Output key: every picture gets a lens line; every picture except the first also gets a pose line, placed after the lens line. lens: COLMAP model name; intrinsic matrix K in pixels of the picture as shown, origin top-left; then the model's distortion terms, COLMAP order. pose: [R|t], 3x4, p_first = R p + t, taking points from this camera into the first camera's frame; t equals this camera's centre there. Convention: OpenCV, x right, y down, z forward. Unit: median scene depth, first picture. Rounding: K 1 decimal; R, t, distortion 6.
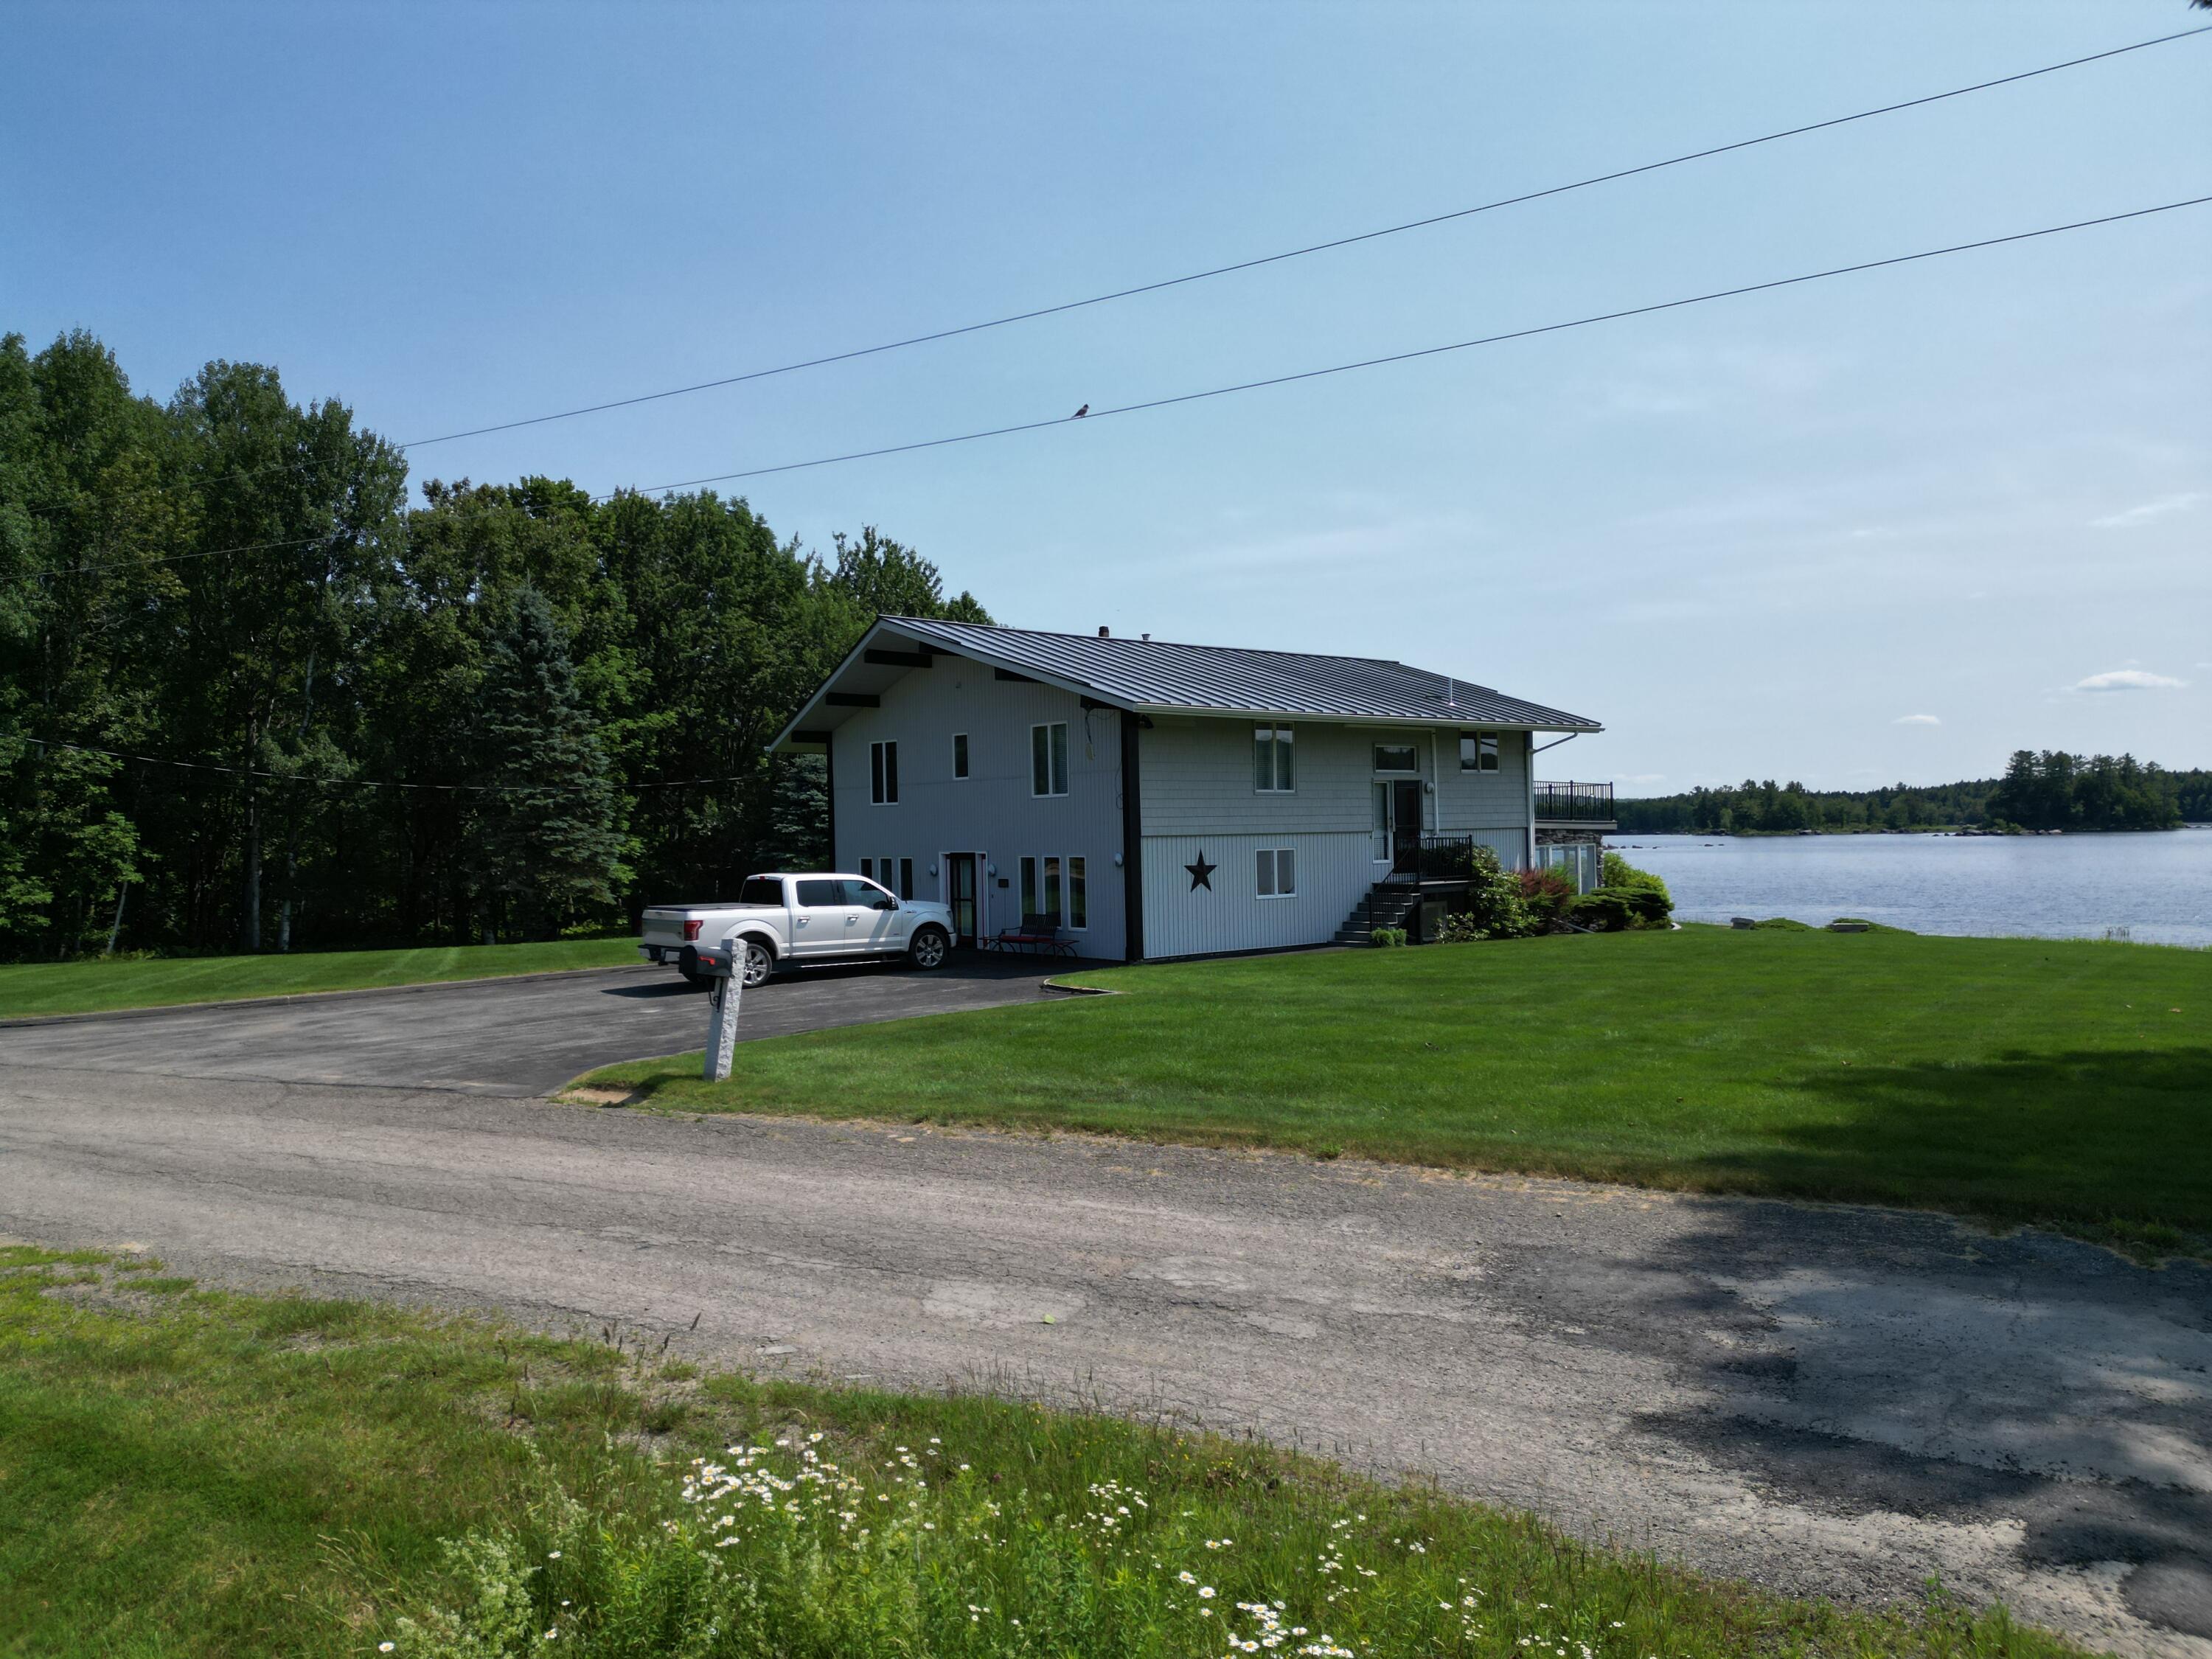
lens RADIAL K [[1536.2, 0, 1100.3], [0, 1536.2, 830.9], [0, 0, 1]] dist [0.062211, -0.066247]
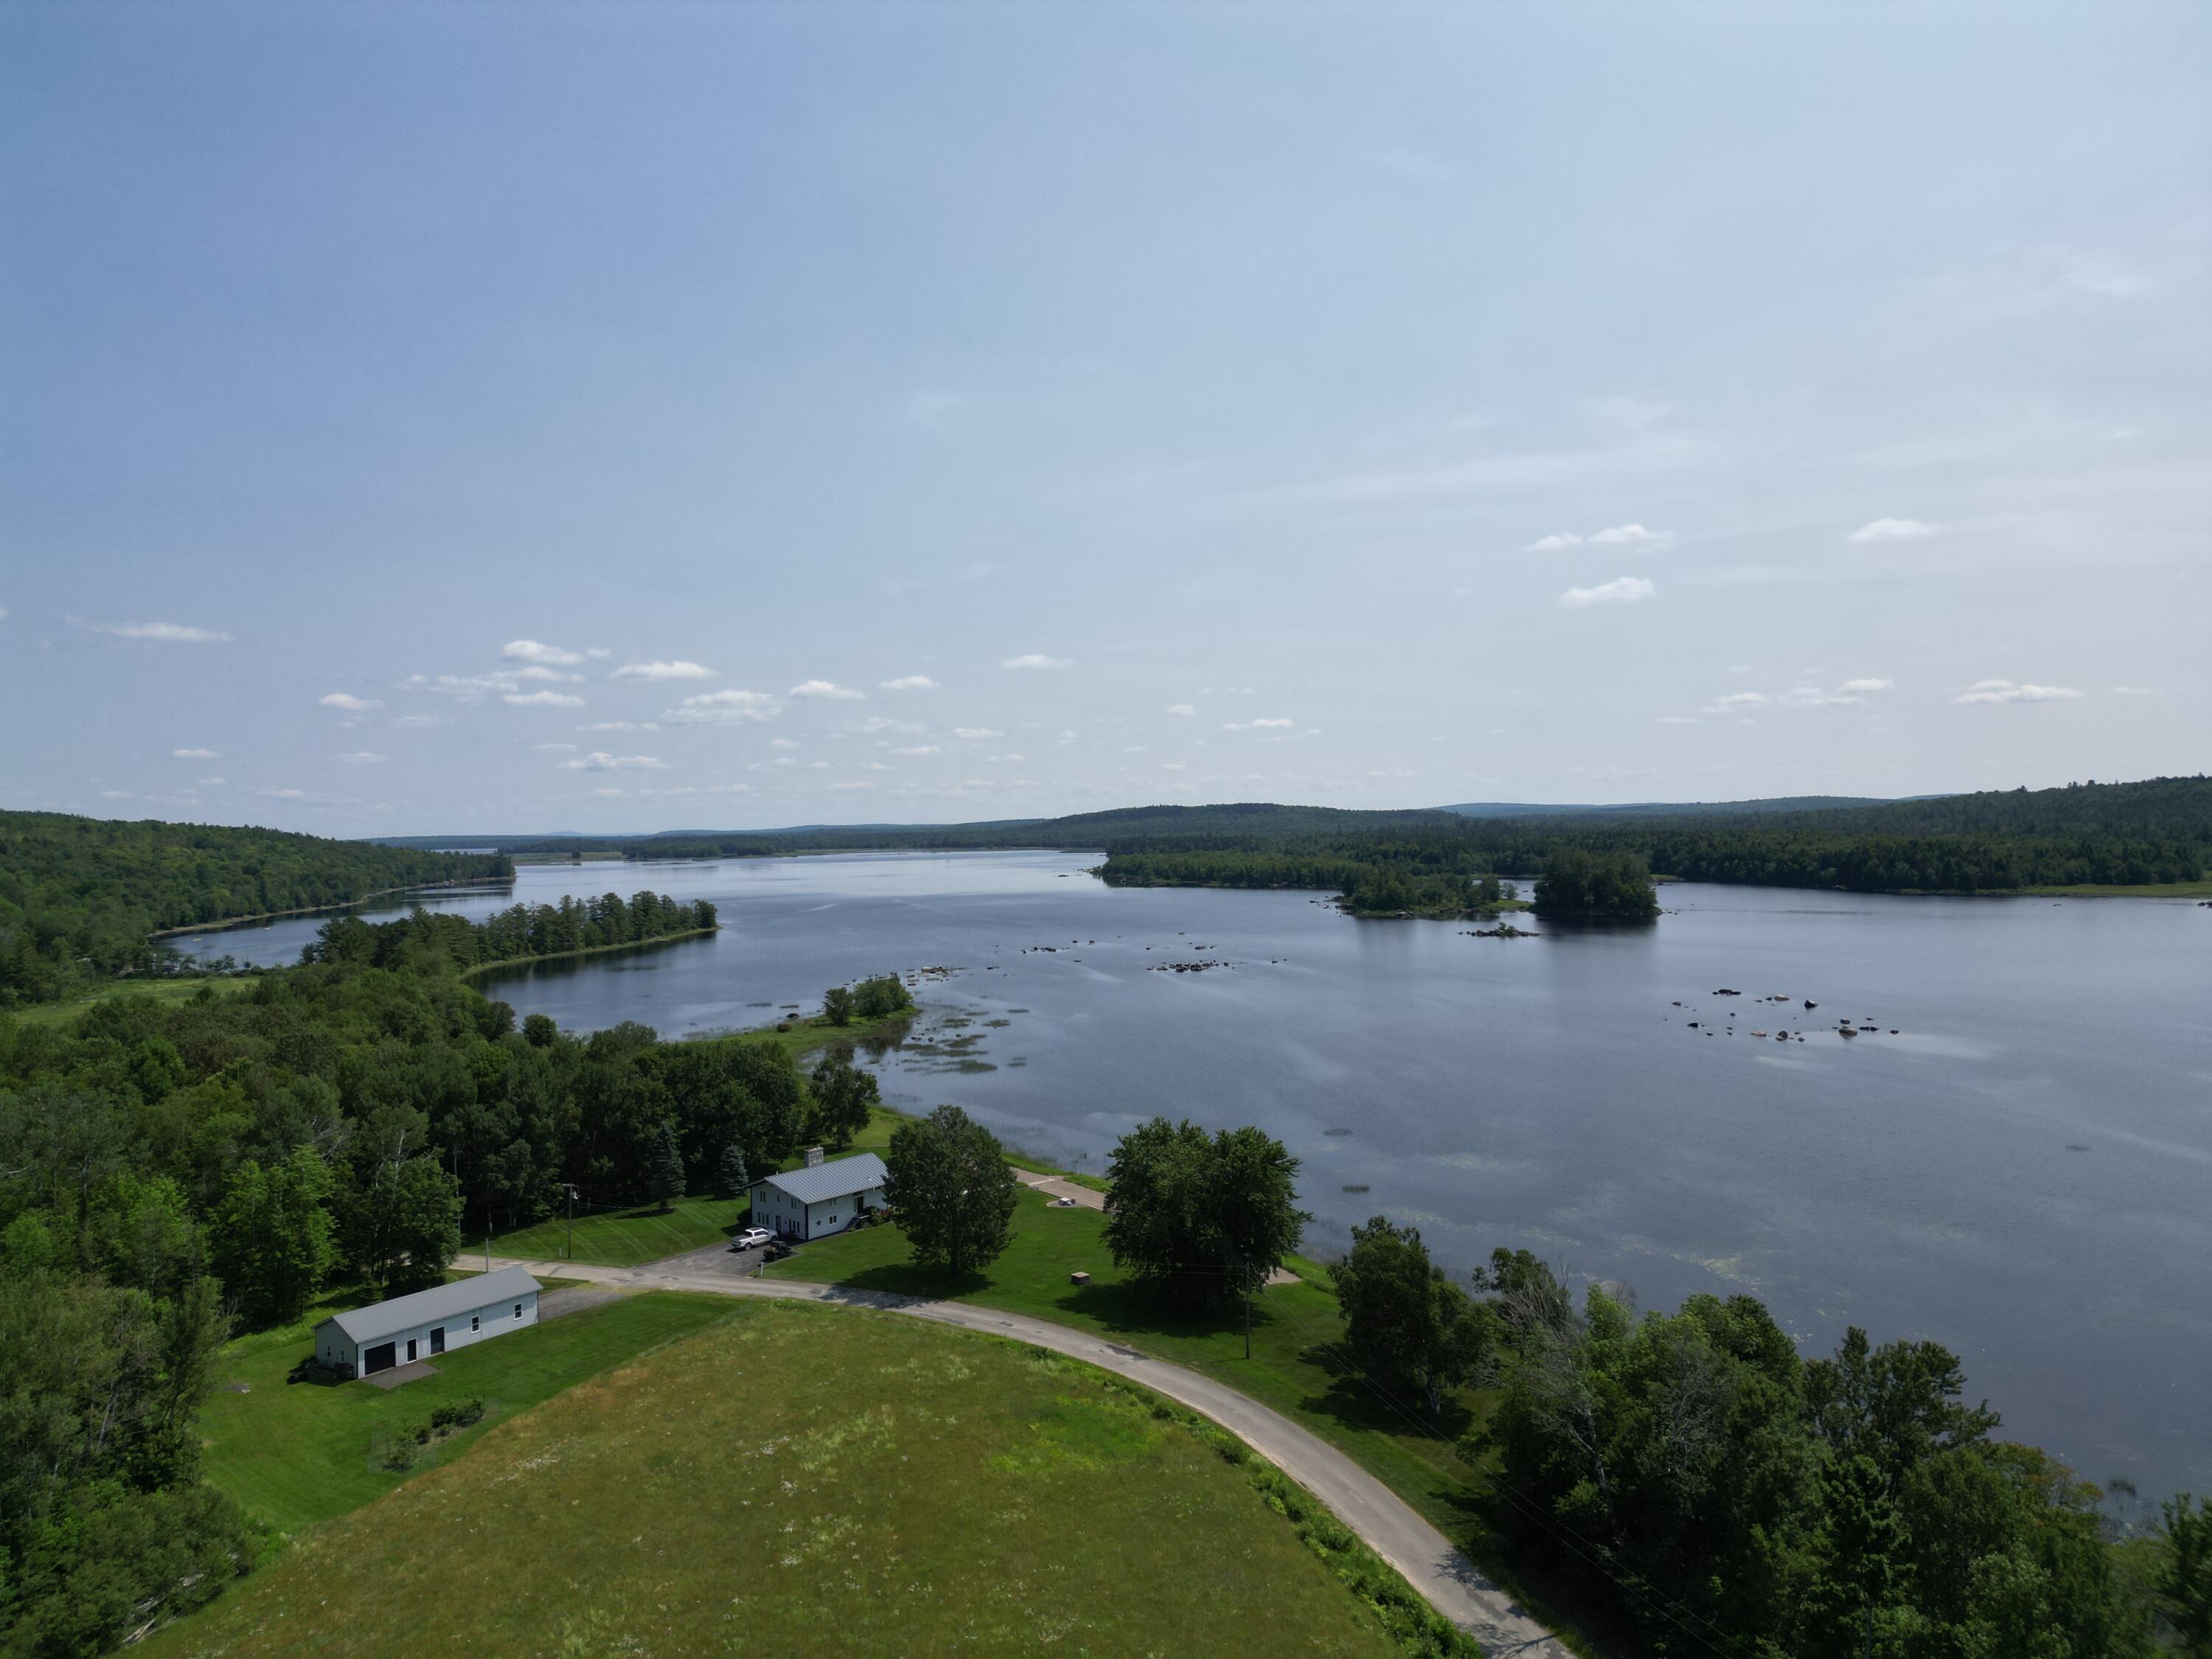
lens RADIAL K [[1530.2, 0, 1106.0], [0, 1530.2, 829.5], [0, 0, 1]] dist [0.075330, -0.074957]
pose [[0.989455, -0.002206, 0.144822, 0.016878], [0.001590, 0.999989, 0.004365, -0.084584], [-0.144830, -0.004089, 0.989448, -0.282977]]
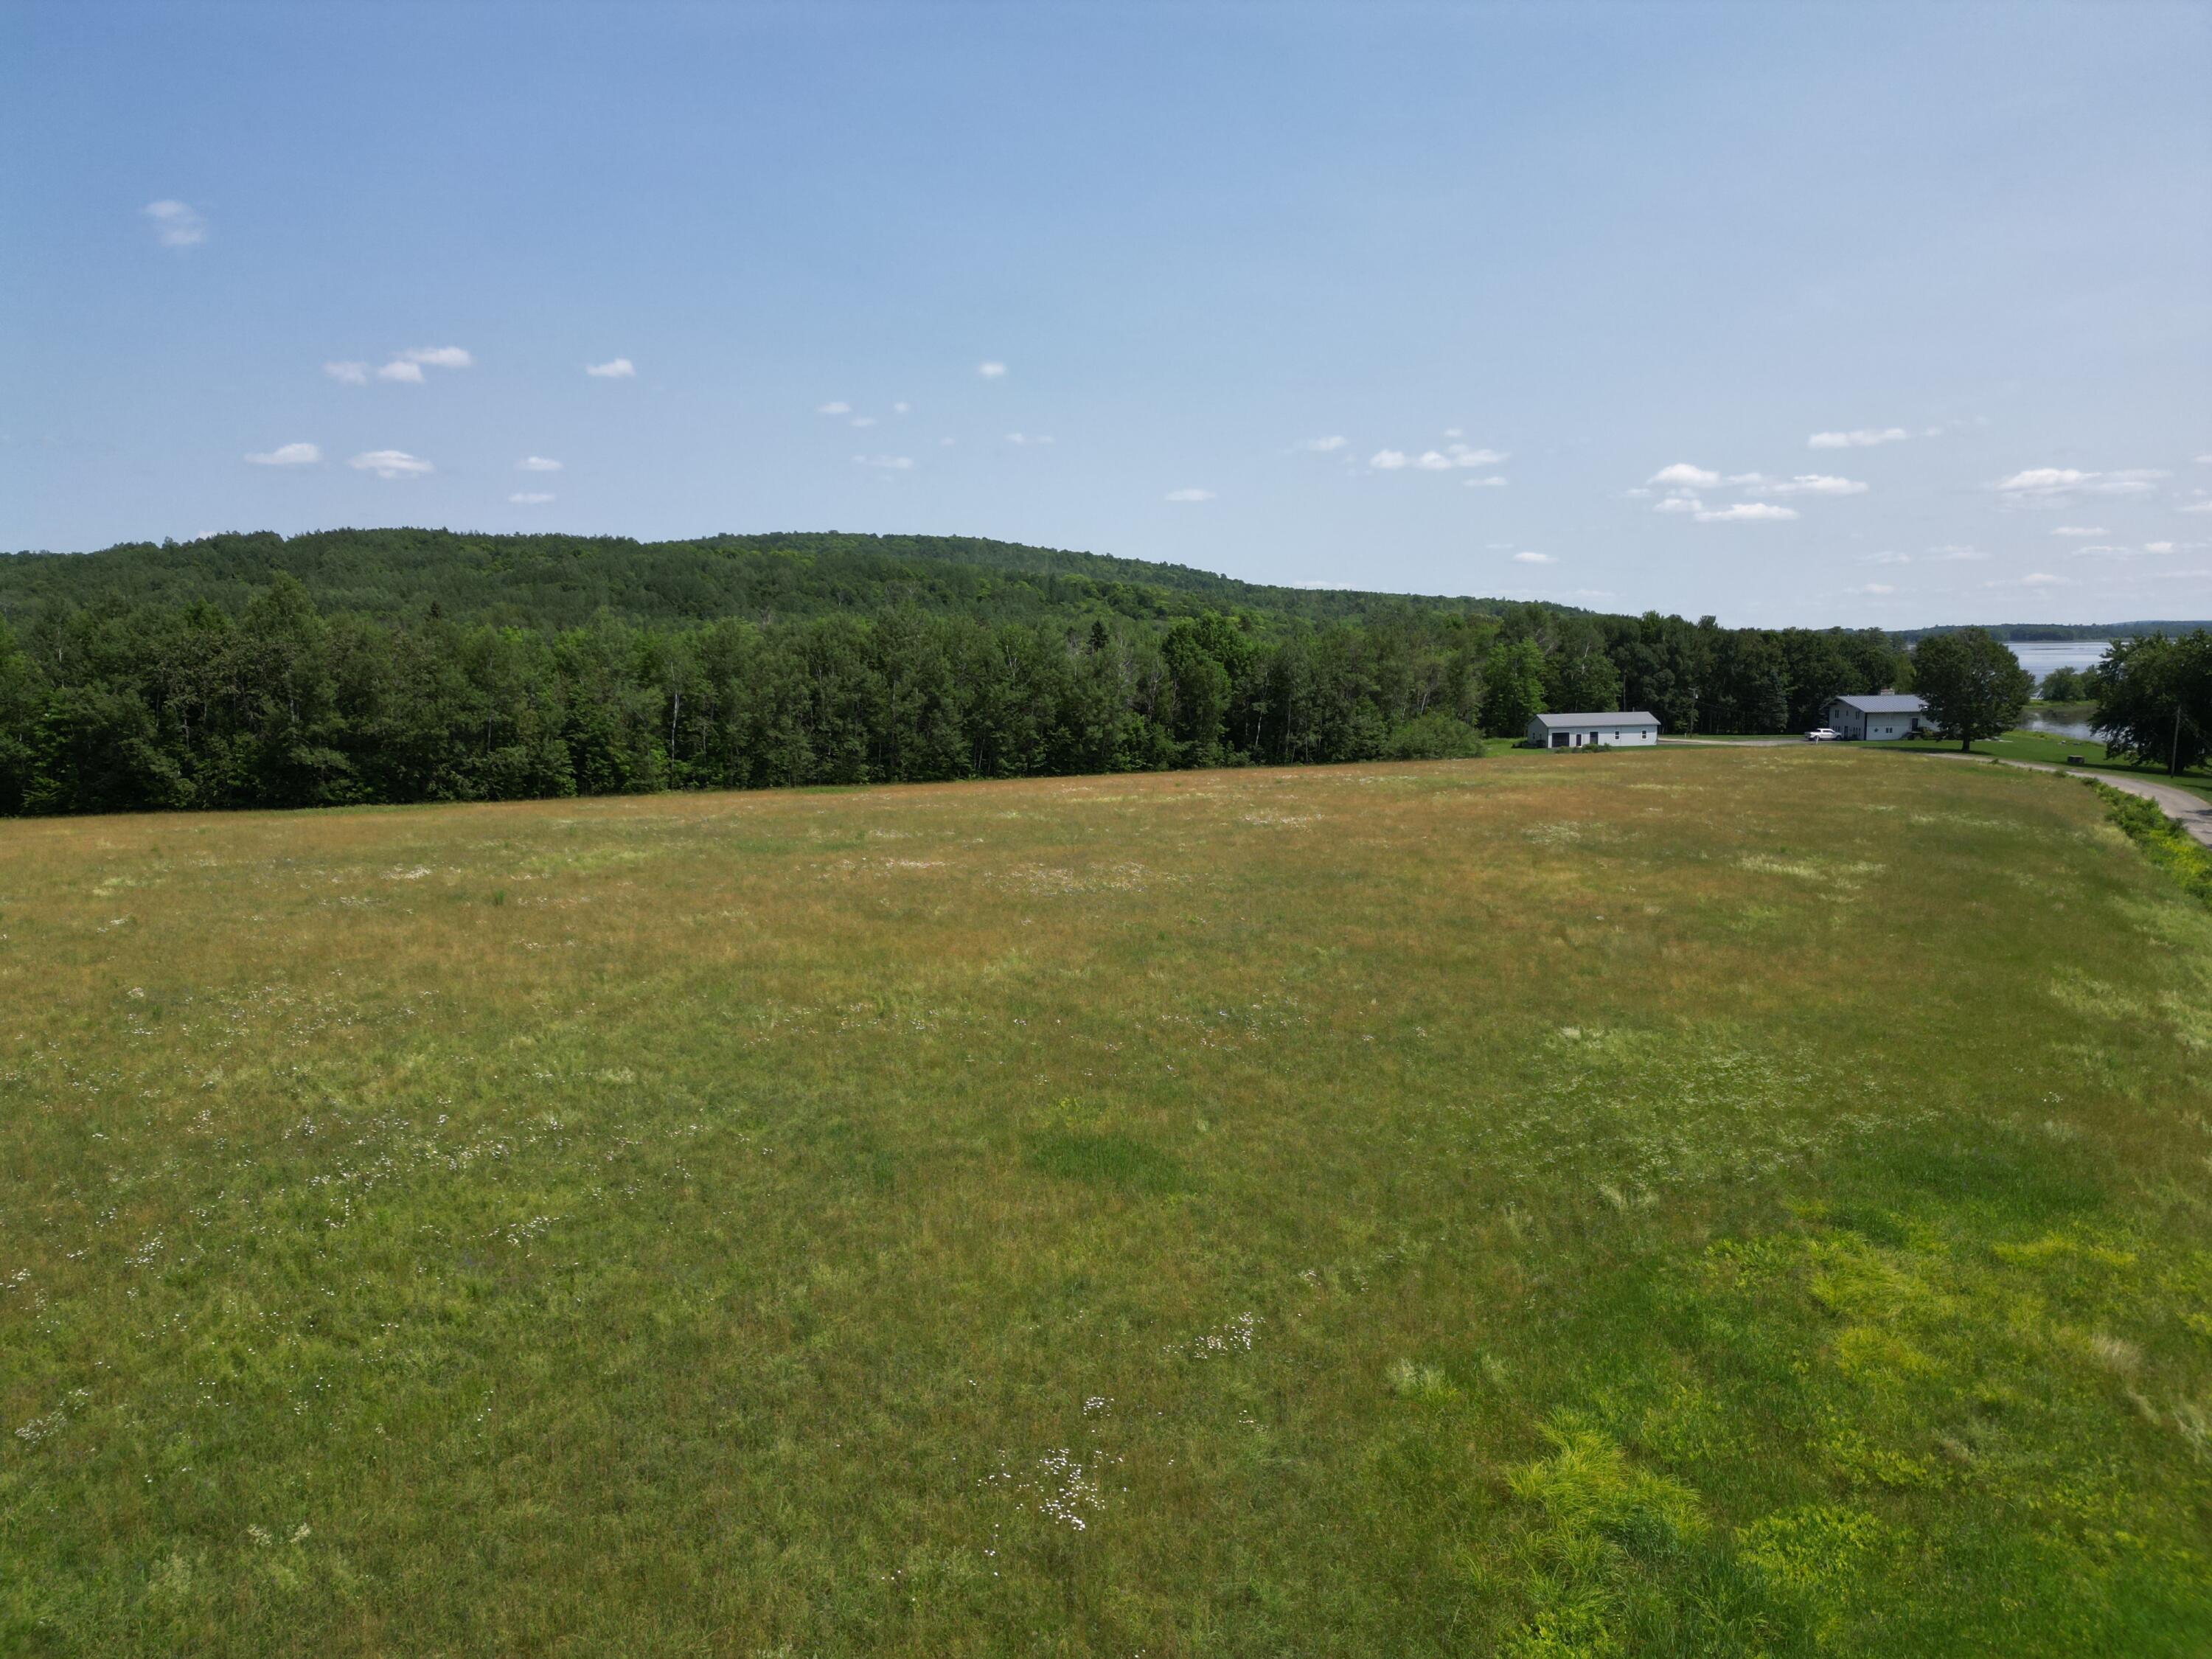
lens RADIAL K [[1518.4, 0, 1120.8], [0, 1518.4, 847.5], [0, 0, 1]] dist [0.119506, -0.133659]
pose [[0.811526, 0.088174, -0.577626, 0.088559], [-0.004680, 0.989498, 0.144470, -0.028781], [0.584298, -0.114538, 0.803416, -0.439651]]
